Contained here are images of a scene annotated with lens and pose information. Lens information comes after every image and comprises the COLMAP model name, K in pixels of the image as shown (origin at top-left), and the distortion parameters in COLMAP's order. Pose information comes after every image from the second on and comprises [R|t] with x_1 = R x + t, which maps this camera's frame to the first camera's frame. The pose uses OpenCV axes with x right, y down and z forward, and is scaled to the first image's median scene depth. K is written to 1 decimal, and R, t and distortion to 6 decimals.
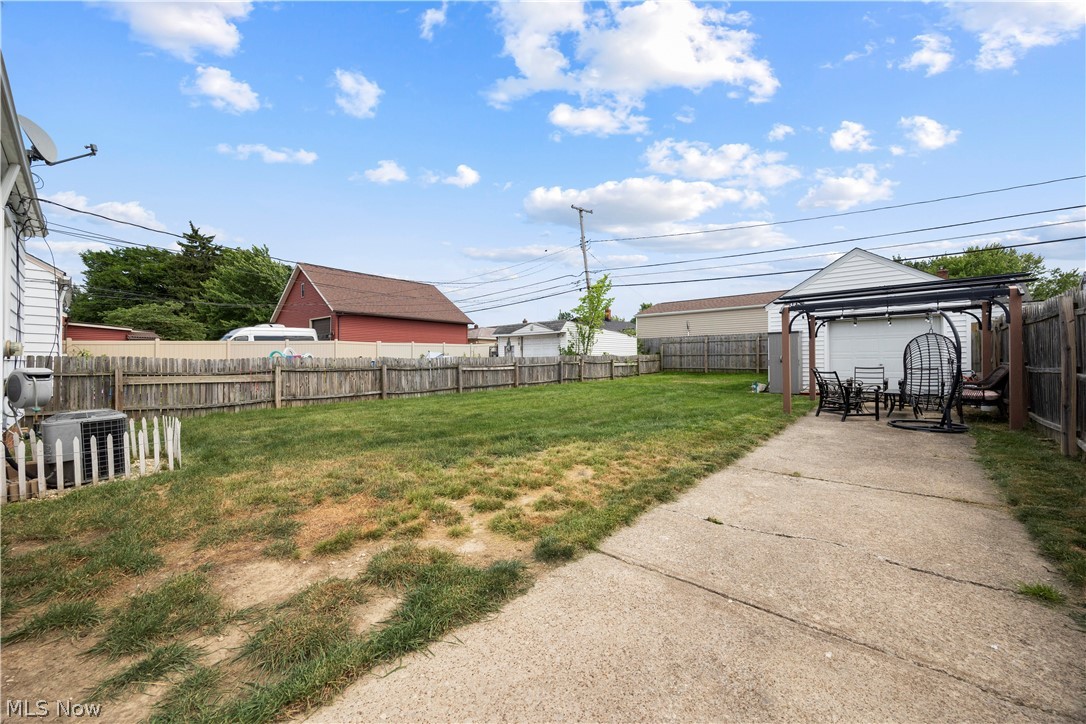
lens RADIAL K [[427.6, 0, 543.1], [0, 427.6, 363.6], [0, 0, 1]] dist [0.004337, -0.000519]
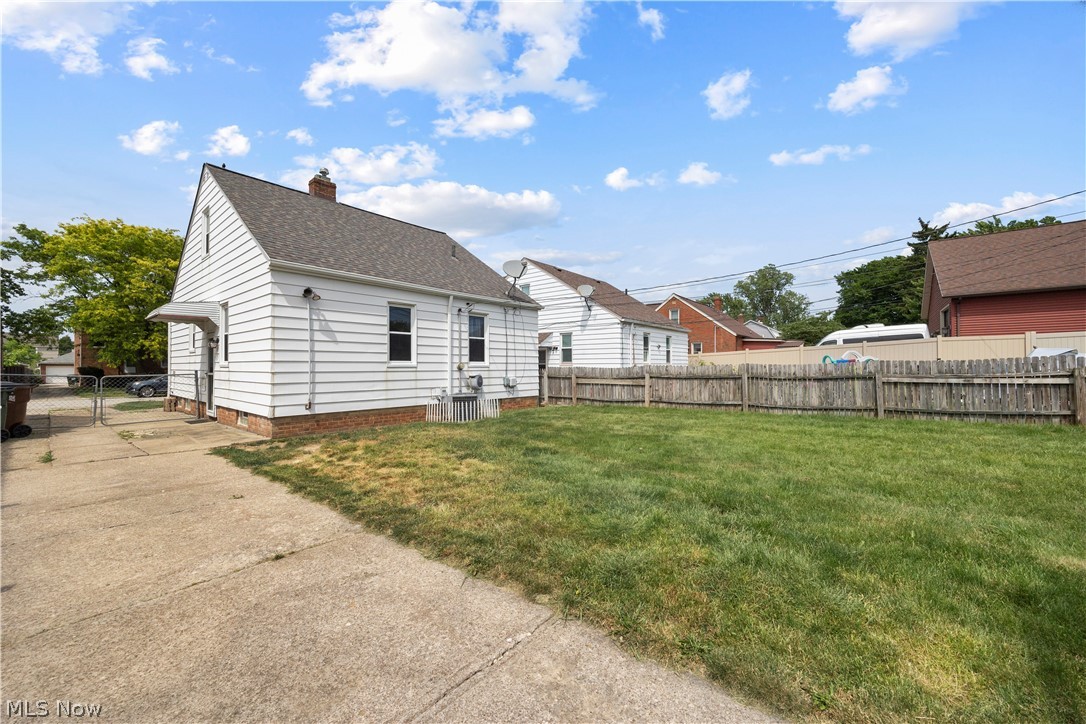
lens RADIAL K [[427.6, 0, 543.5], [0, 427.6, 366.0], [0, 0, 1]] dist [0.004337, -0.000519]
pose [[-0.010172, -0.002983, -0.999944, 0.403213], [0.006611, 0.999973, -0.003051, -0.008533], [0.999926, -0.006642, -0.010152, 0.460209]]
